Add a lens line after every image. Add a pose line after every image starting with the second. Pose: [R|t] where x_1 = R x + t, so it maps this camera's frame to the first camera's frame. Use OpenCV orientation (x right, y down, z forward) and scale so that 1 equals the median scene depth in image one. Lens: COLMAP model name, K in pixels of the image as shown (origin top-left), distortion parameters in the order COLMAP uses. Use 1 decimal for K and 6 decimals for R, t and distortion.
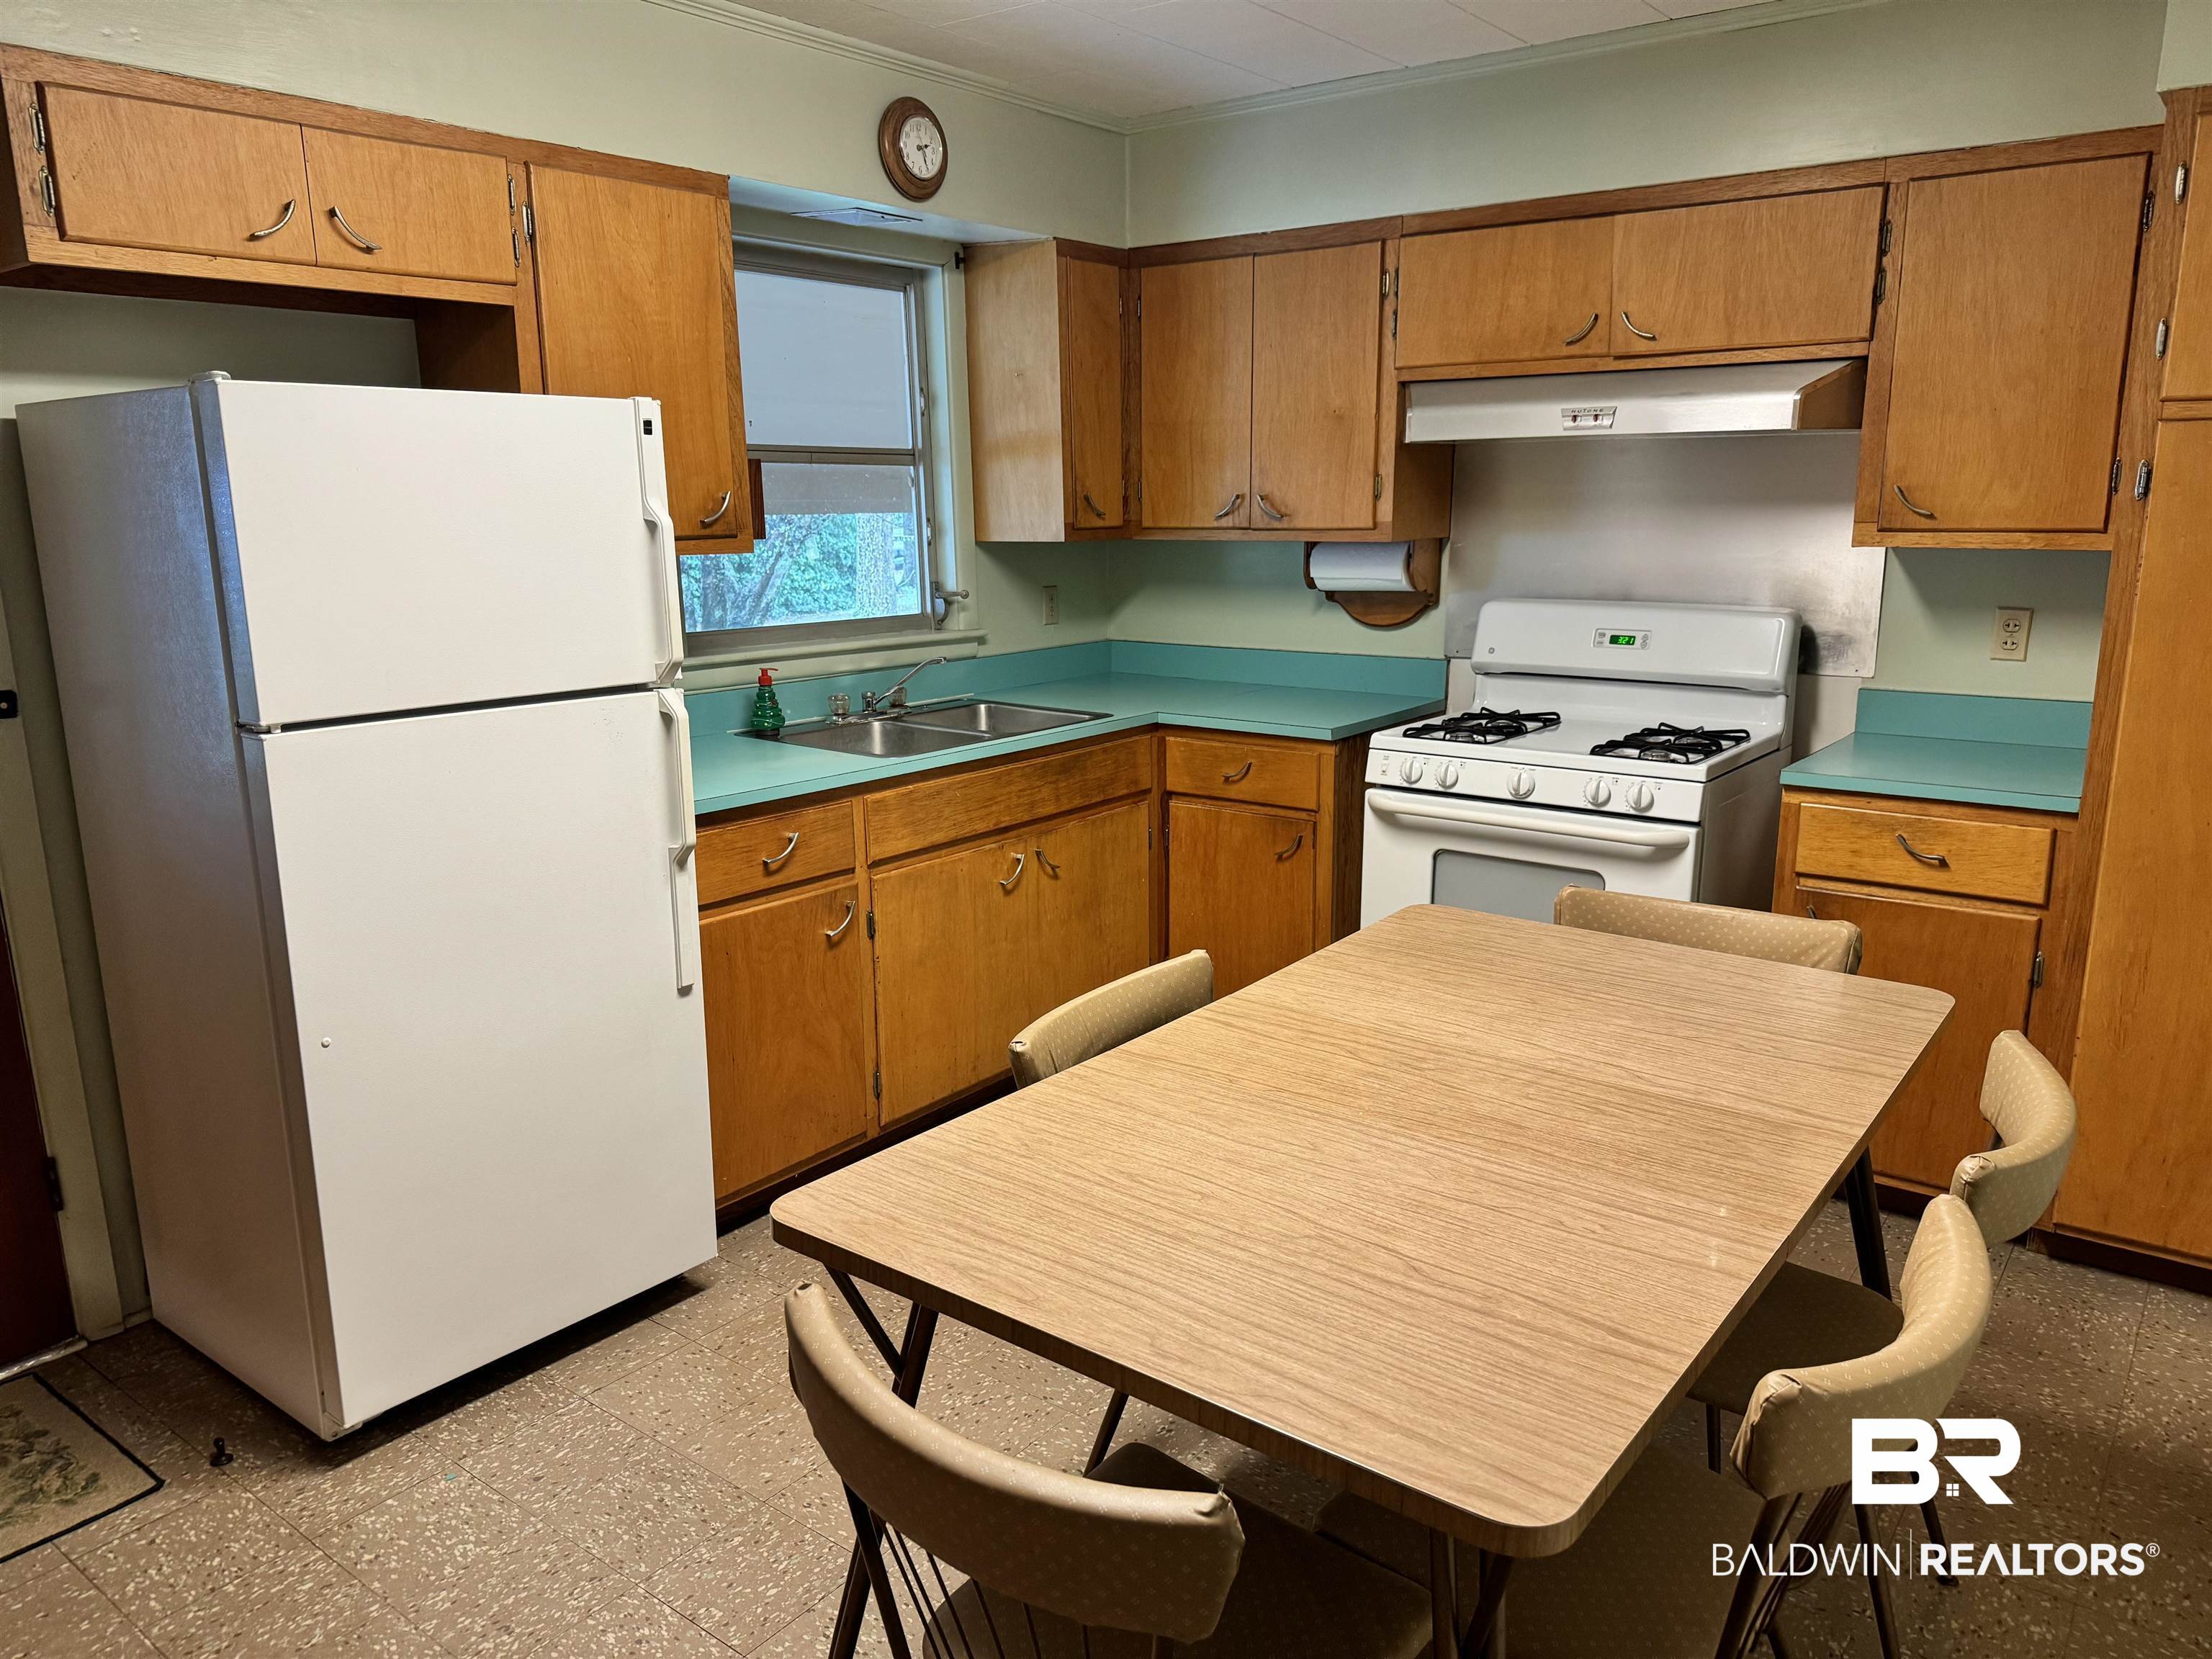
lens RADIAL K [[1559.7, 0, 1103.2], [0, 1559.7, 841.4], [0, 0, 1]] dist [-0.005778, -0.008223]
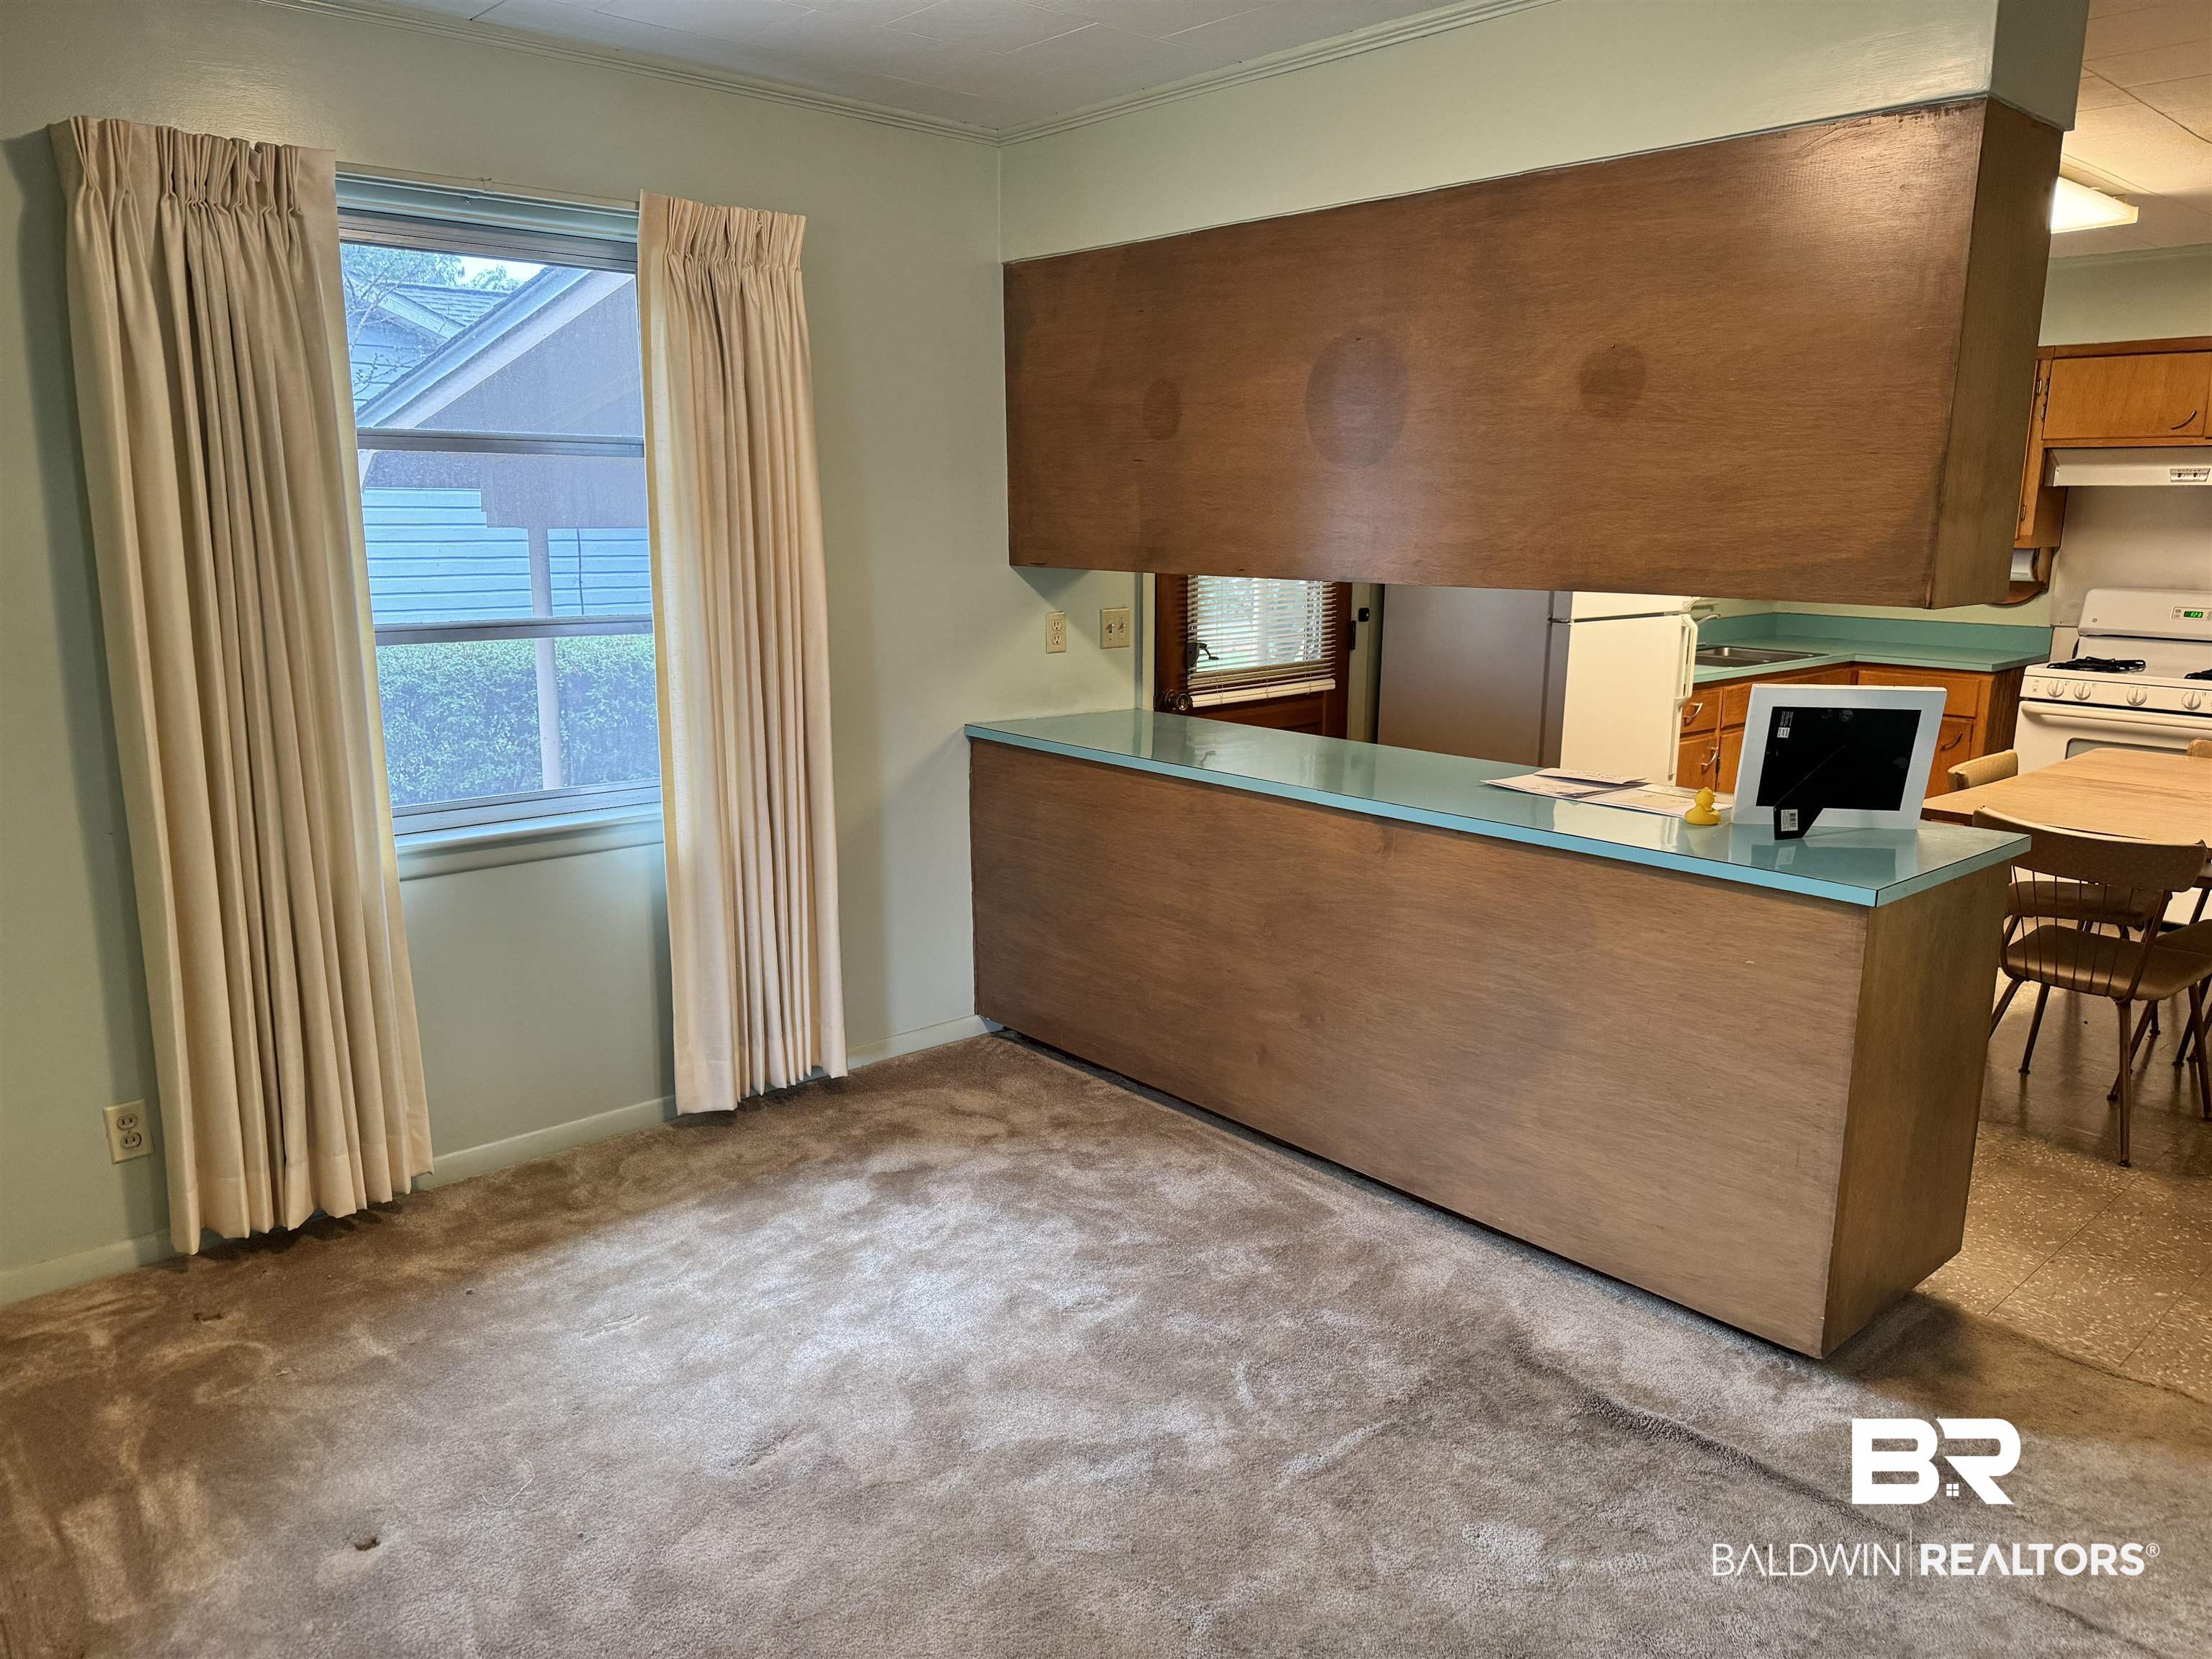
lens RADIAL K [[1559.7, 0, 1108.4], [0, 1559.7, 817.6], [0, 0, 1]] dist [-0.005778, -0.008223]
pose [[0.982123, 0.050340, -0.181385, -0.458979], [-0.053624, 0.998473, -0.013239, 0.158539], [0.180442, 0.022729, 0.983323, -0.747412]]
